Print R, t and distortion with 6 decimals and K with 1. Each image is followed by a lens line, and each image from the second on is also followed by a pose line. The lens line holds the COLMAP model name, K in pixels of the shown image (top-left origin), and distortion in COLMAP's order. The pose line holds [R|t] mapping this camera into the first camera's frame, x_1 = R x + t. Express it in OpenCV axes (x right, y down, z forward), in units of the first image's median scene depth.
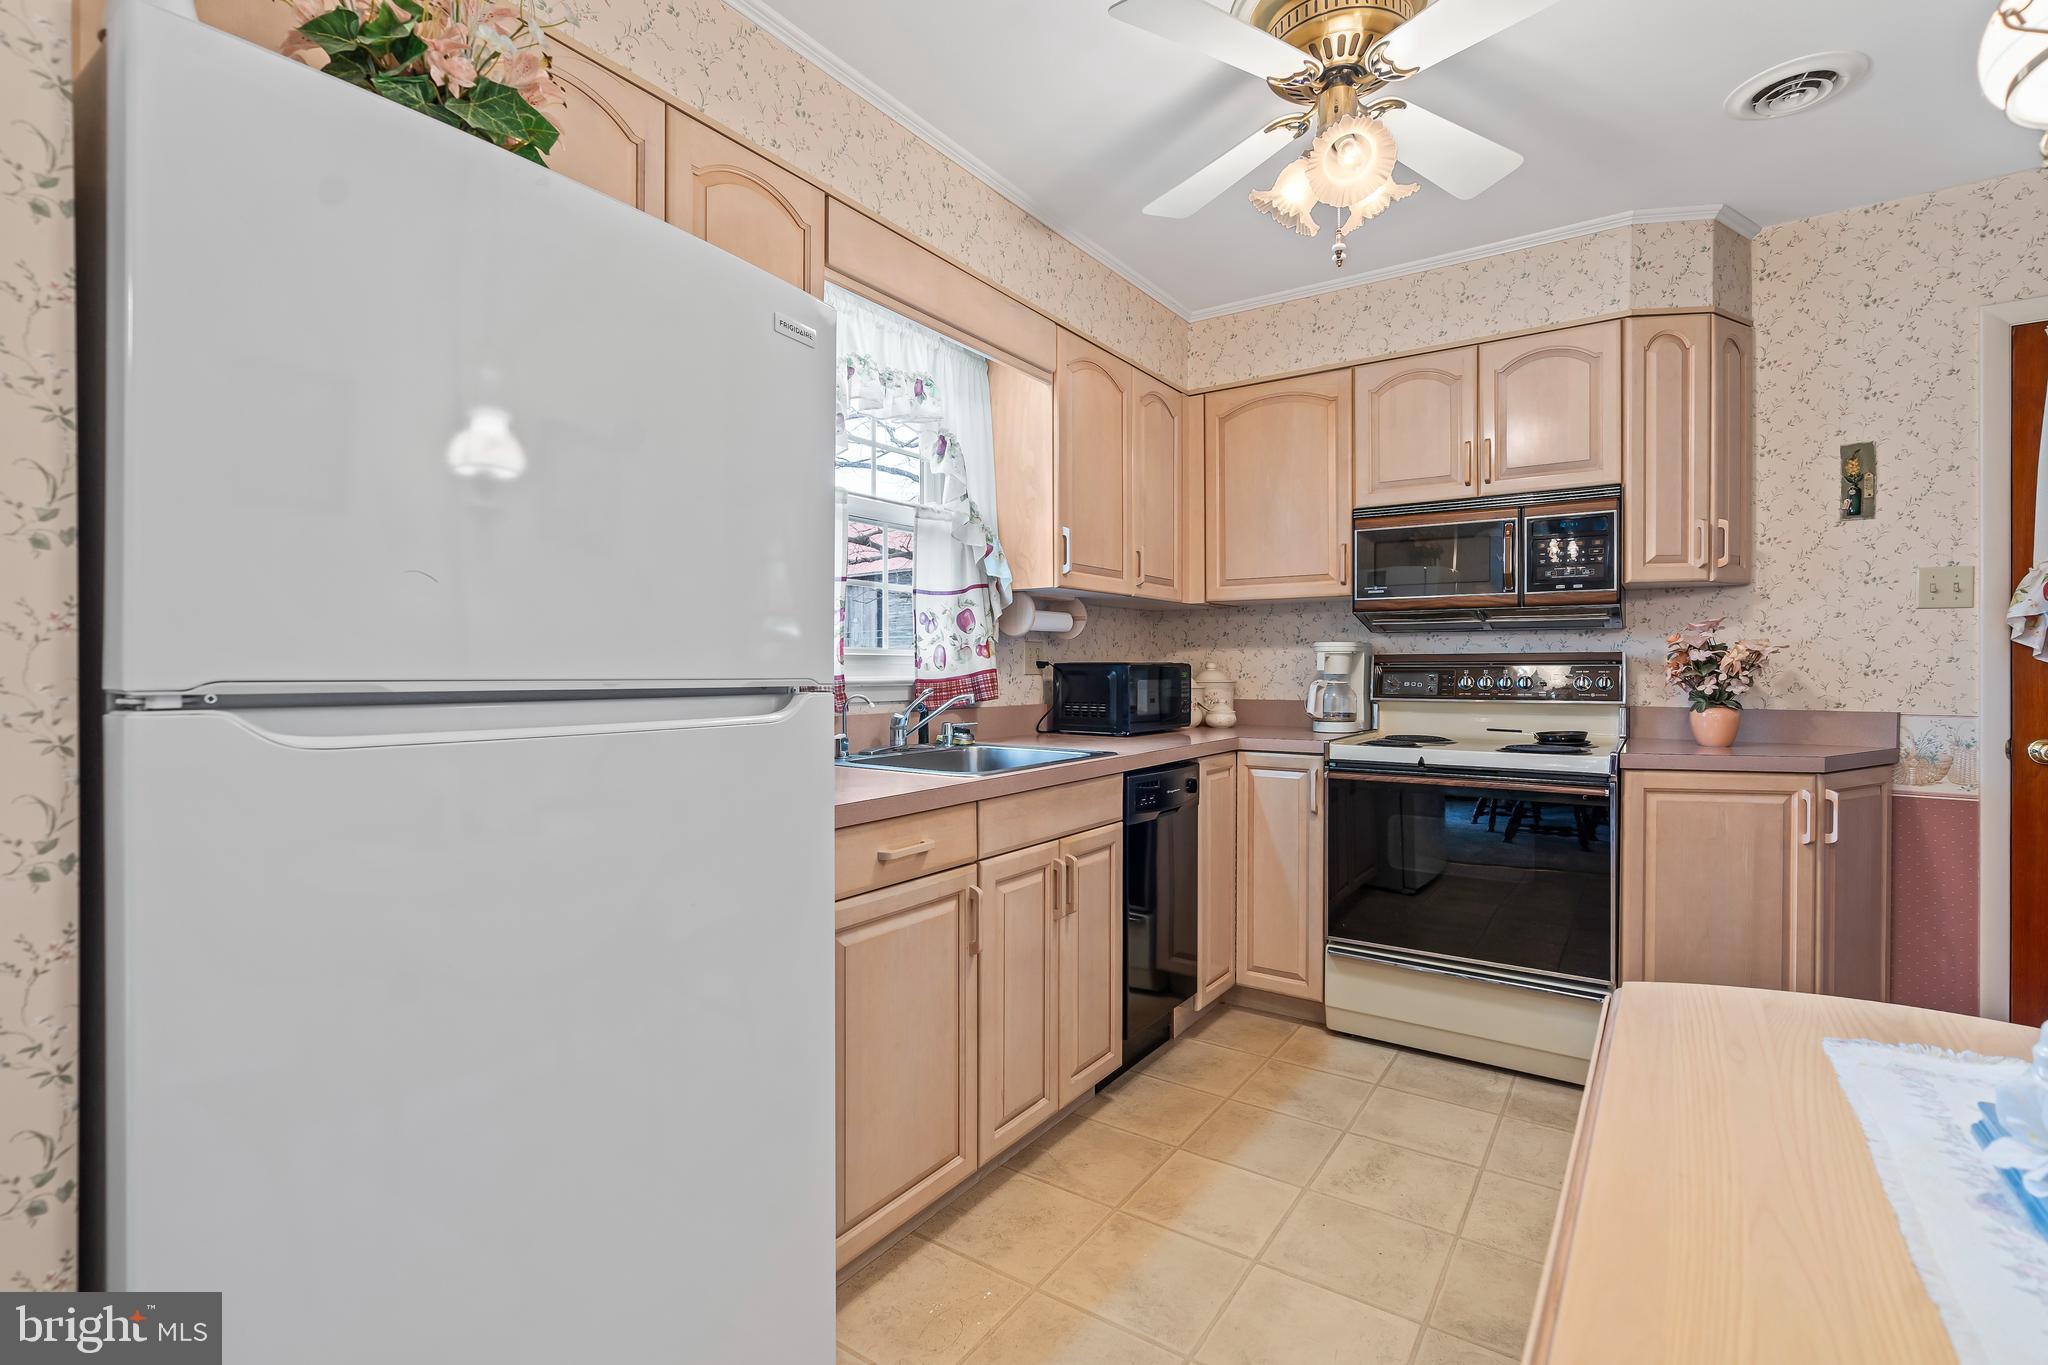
lens RADIAL K [[943.8, 0, 1025.6], [0, 943.8, 676.2], [0, 0, 1]] dist [-0.003102, 0.001011]
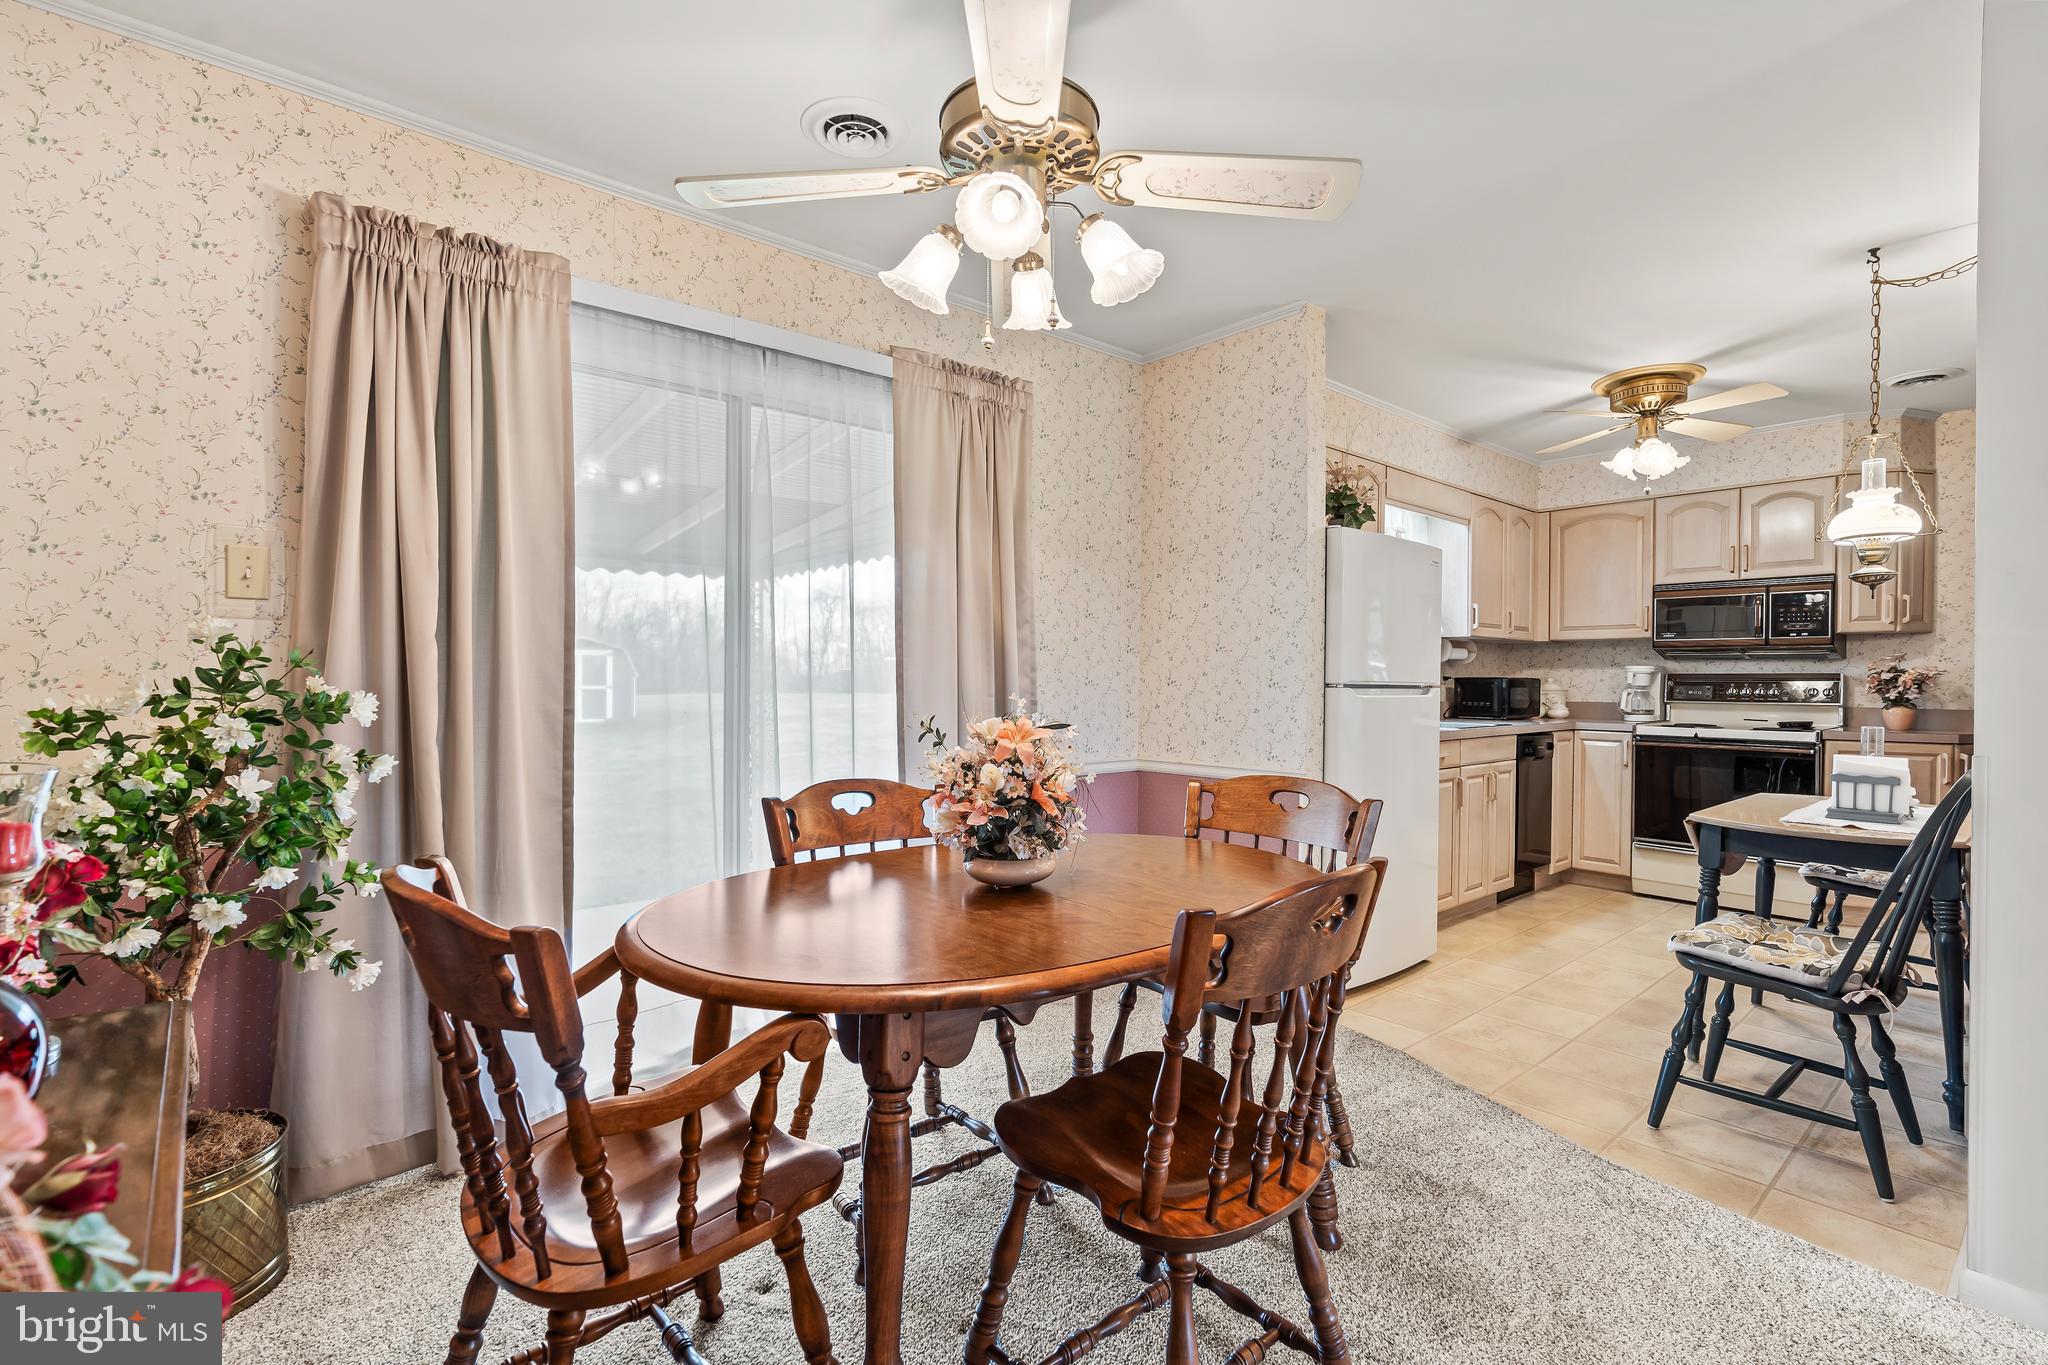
lens RADIAL K [[943.8, 0, 1014.4], [0, 943.8, 689.2], [0, 0, 1]] dist [-0.003102, 0.001011]
pose [[0.966406, 0.010650, -0.256798, -0.337993], [-0.010408, 0.999943, 0.002304, 0.013141], [0.256808, 0.000446, 0.966462, -0.966047]]
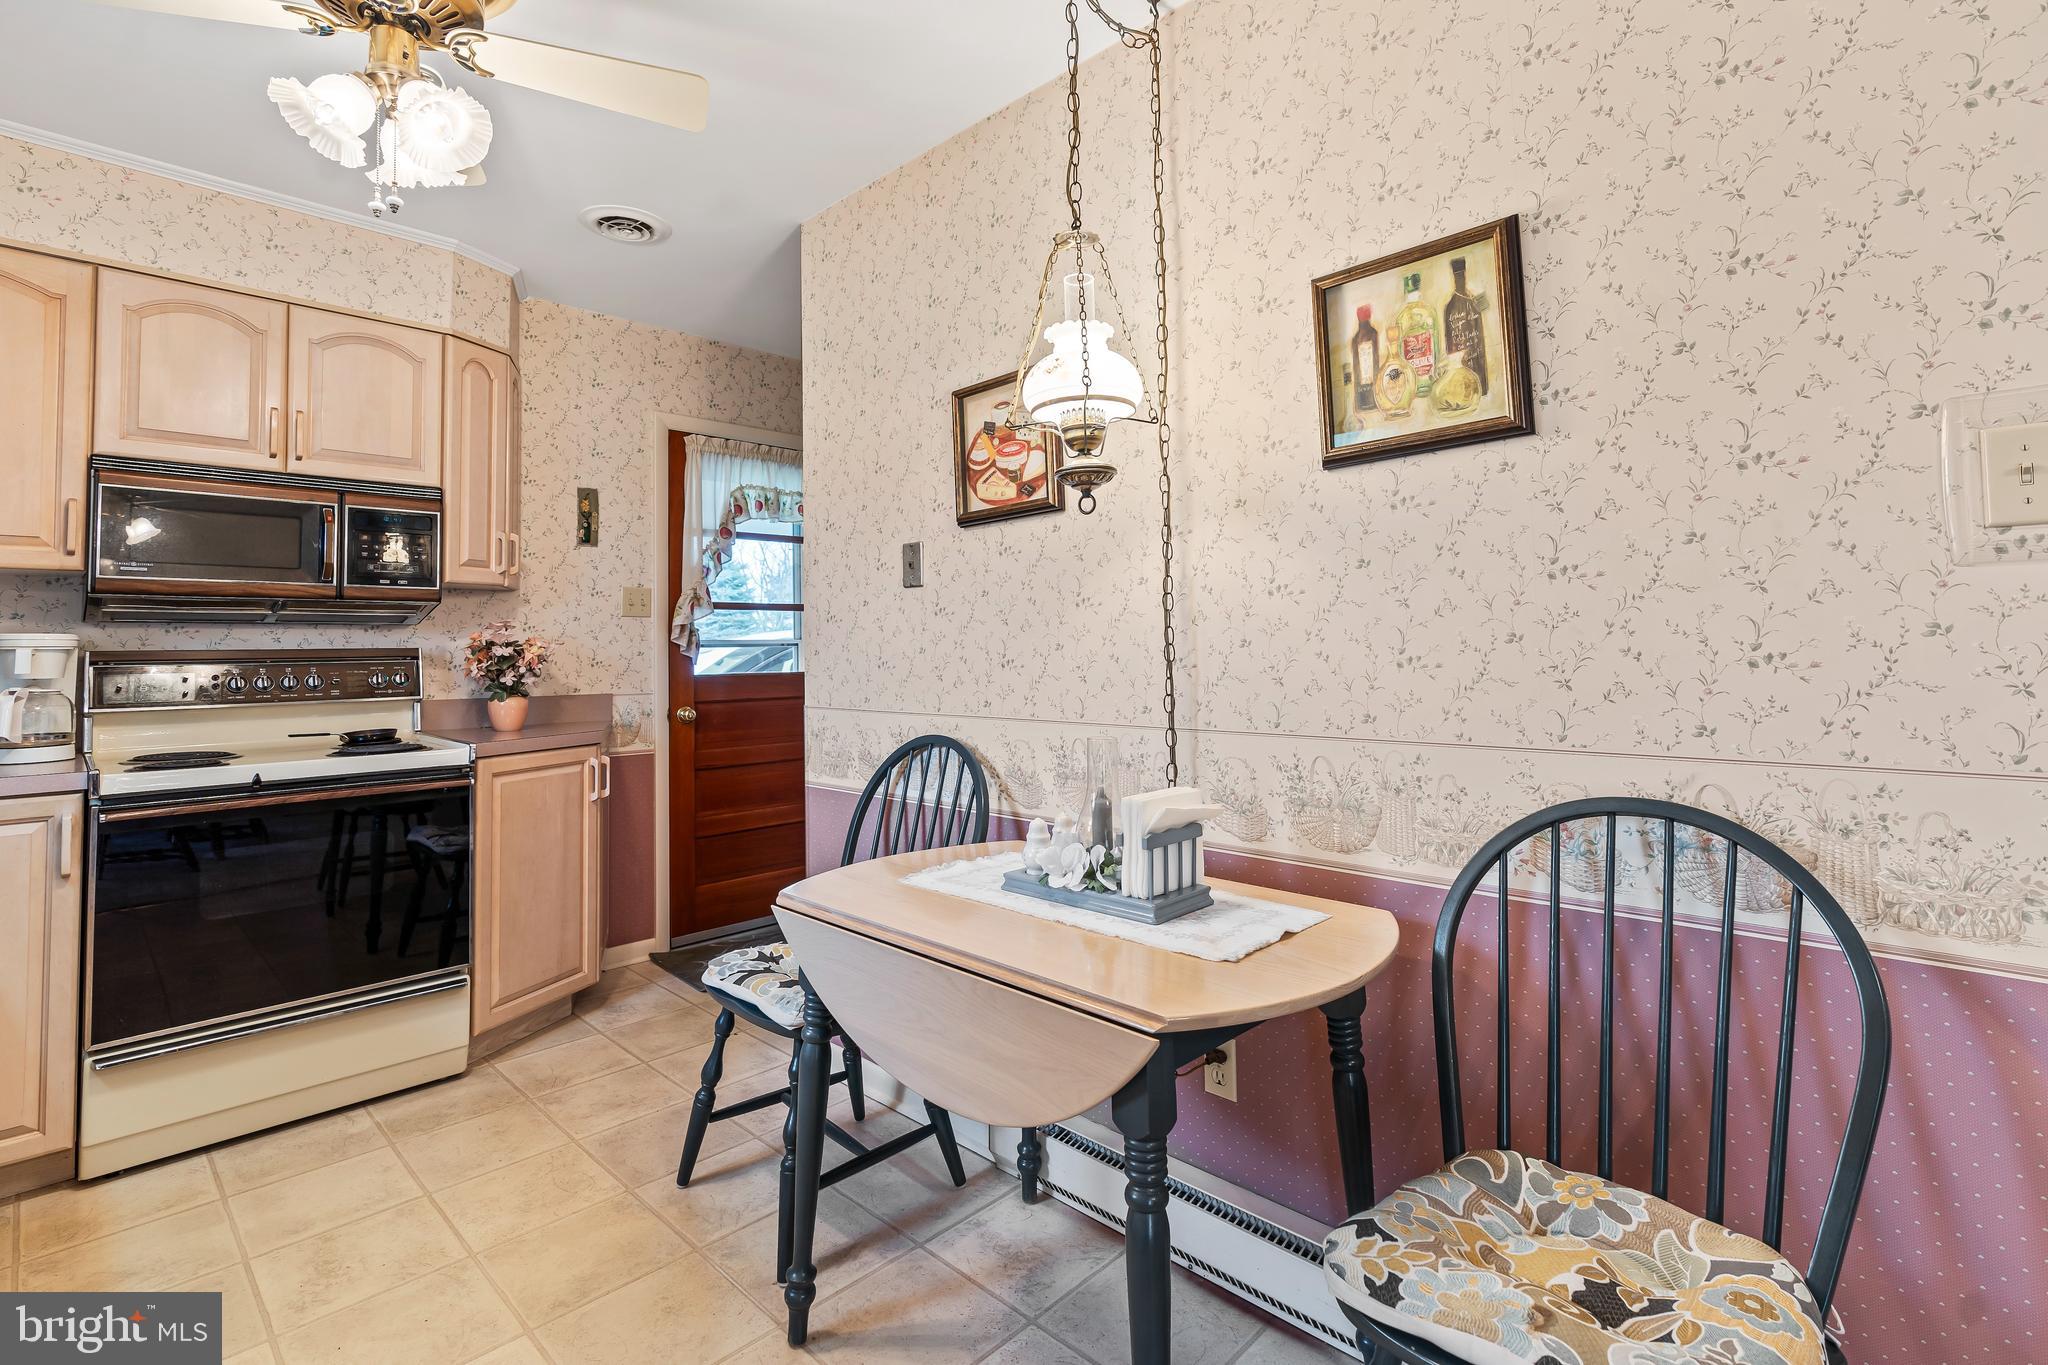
lens RADIAL K [[943.8, 0, 1051.3], [0, 943.8, 605.8], [0, 0, 1]] dist [-0.003102, 0.001011]
pose [[0.157706, 0.044404, 0.986487, -0.282429], [0.023444, 0.998539, -0.048694, -0.005663], [-0.987208, 0.030806, 0.156434, 0.160183]]
